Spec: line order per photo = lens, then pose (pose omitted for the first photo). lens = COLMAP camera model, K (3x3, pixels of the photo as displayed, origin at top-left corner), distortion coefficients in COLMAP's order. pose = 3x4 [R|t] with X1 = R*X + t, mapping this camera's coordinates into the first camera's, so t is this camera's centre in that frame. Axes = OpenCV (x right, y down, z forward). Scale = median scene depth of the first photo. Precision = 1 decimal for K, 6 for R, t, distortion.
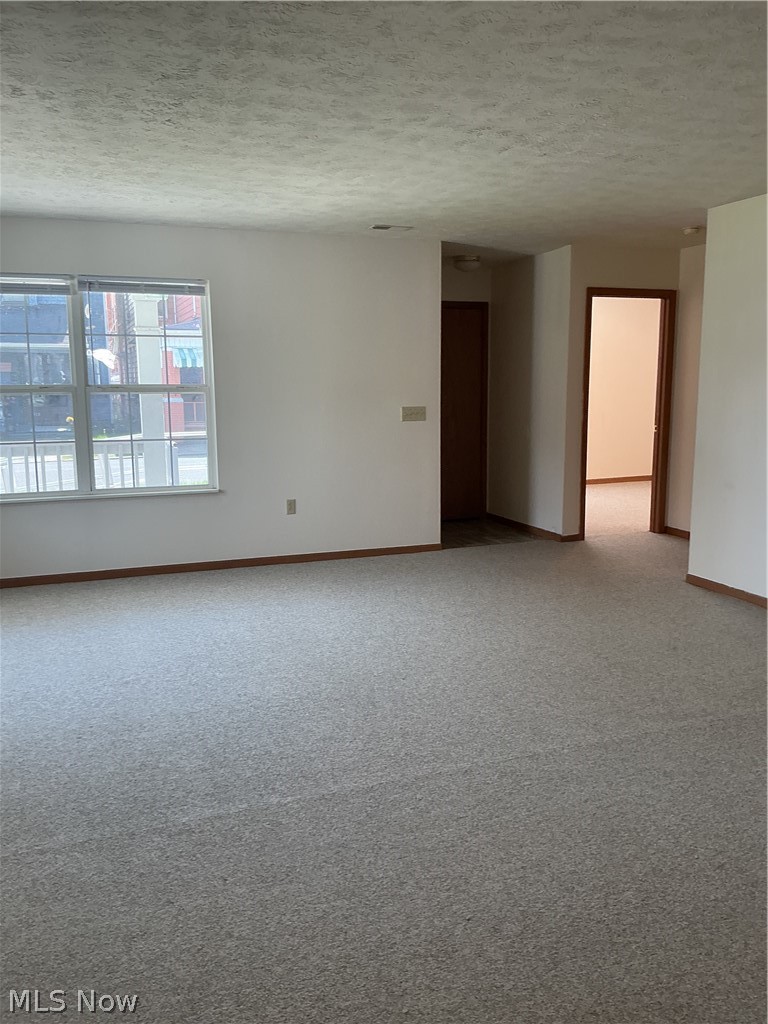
lens RADIAL K [[854.5, 0, 386.4], [0, 854.5, 512.6], [0, 0, 1]] dist [0.118758, -0.230129]
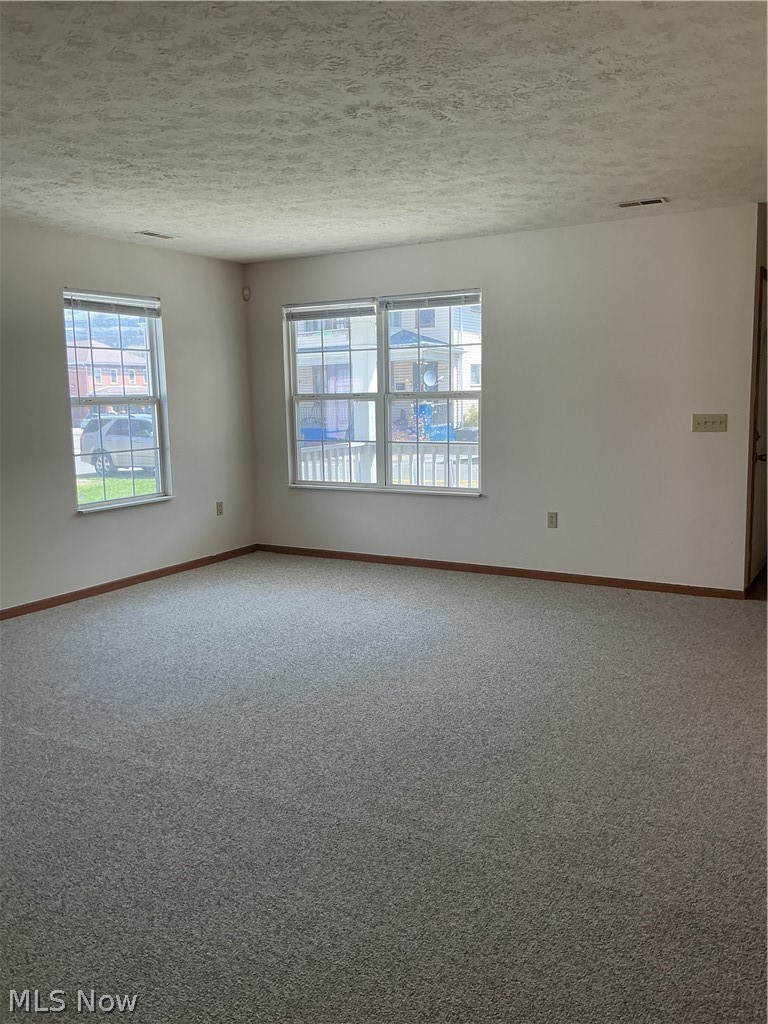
lens RADIAL K [[854.5, 0, 386.4], [0, 854.5, 512.6], [0, 0, 1]] dist [0.118758, -0.230129]
pose [[0.616566, 0.103603, -0.780456, 0.545872], [-0.106767, 0.993149, 0.047491, -0.043121], [0.780030, 0.054046, 0.623404, 0.297058]]
